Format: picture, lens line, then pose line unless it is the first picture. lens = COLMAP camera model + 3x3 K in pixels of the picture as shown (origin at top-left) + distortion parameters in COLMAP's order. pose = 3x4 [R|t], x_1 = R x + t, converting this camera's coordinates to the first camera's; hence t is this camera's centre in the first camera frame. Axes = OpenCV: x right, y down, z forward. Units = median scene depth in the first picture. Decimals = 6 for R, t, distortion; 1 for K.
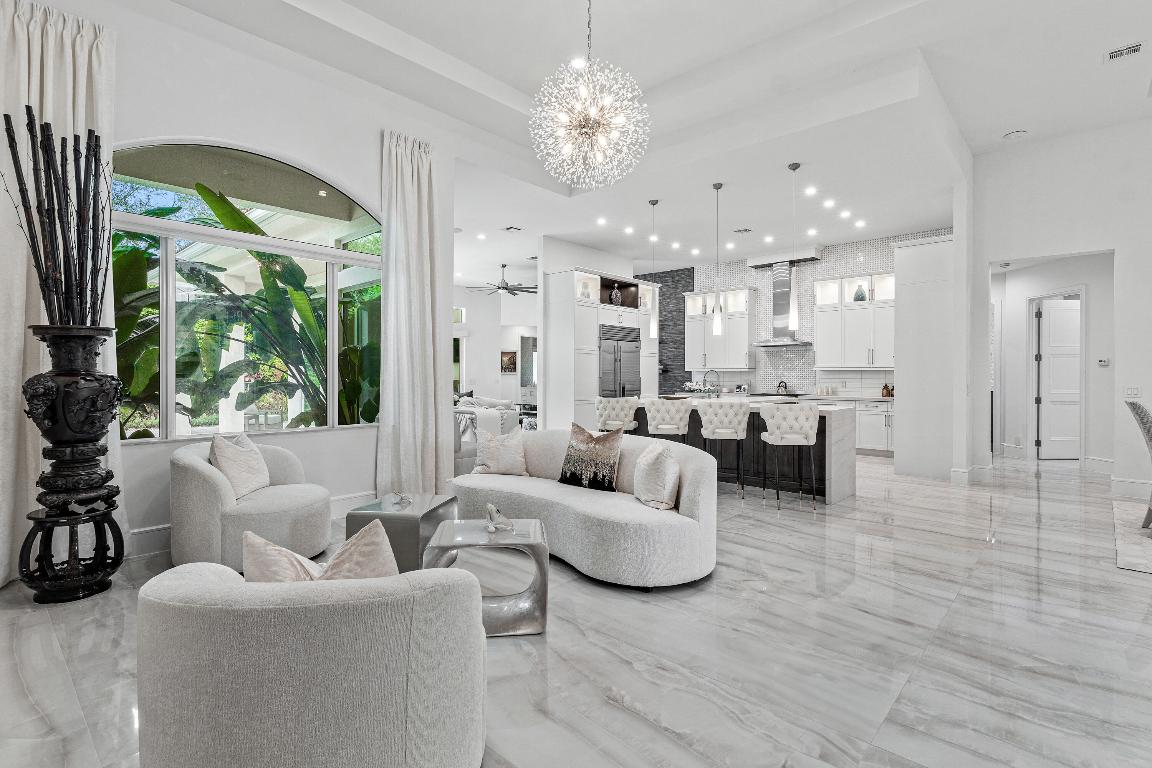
lens RADIAL K [[570.1, 0, 570.3], [0, 570.1, 374.3], [0, 0, 1]] dist [0.003408, -0.000377]
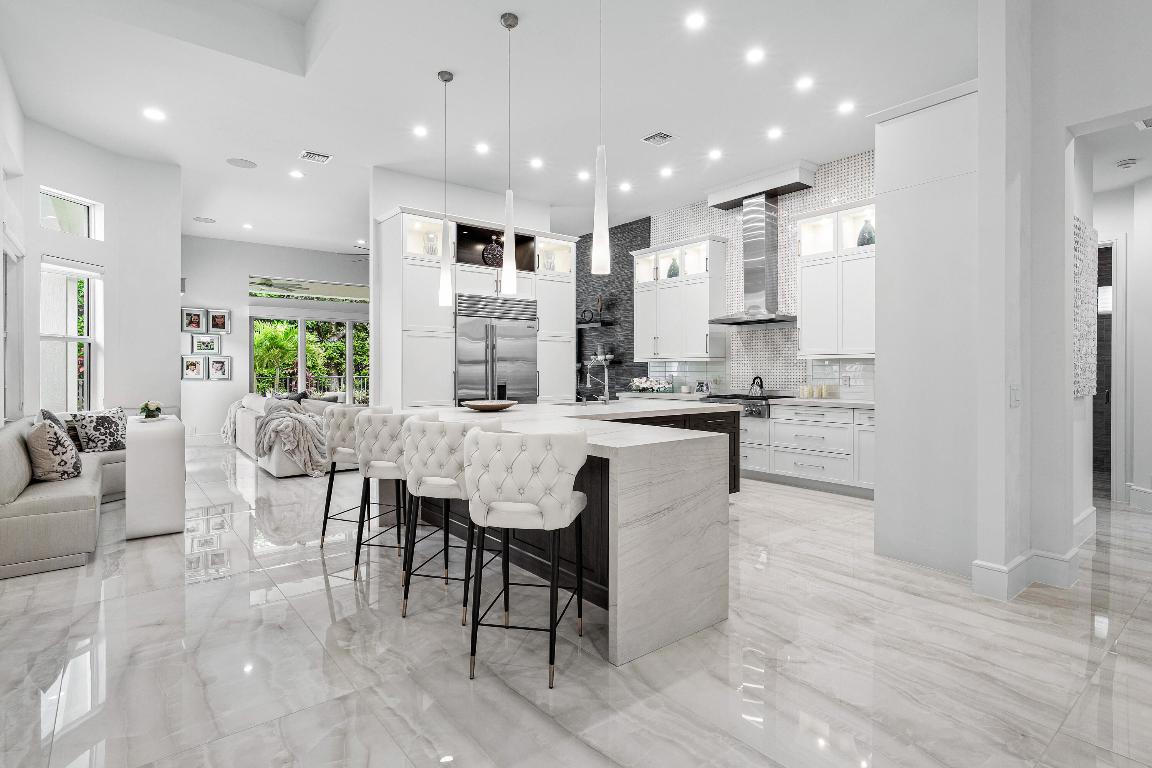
lens RADIAL K [[570.1, 0, 585.9], [0, 570.1, 379.6], [0, 0, 1]] dist [0.003408, -0.000377]
pose [[0.988032, -0.001236, -0.154245, 0.300736], [0.004553, 0.999766, 0.021153, 0.001114], [0.154183, -0.021602, 0.987806, 0.339334]]
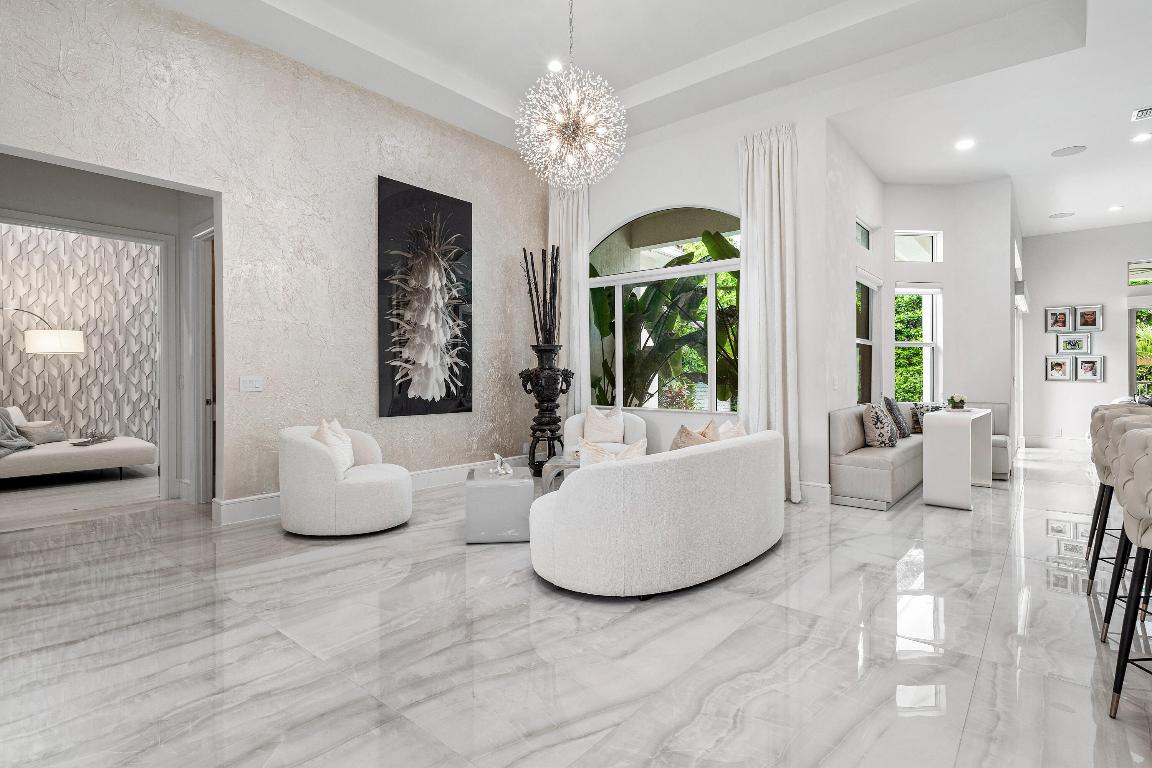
lens RADIAL K [[570.1, 0, 569.1], [0, 570.1, 372.6], [0, 0, 1]] dist [0.003408, -0.000377]
pose [[0.018593, -0.008229, -0.999793, 0.418224], [0.002319, 0.999964, -0.008187, 0.011135], [0.999824, -0.002166, 0.018612, 0.370804]]
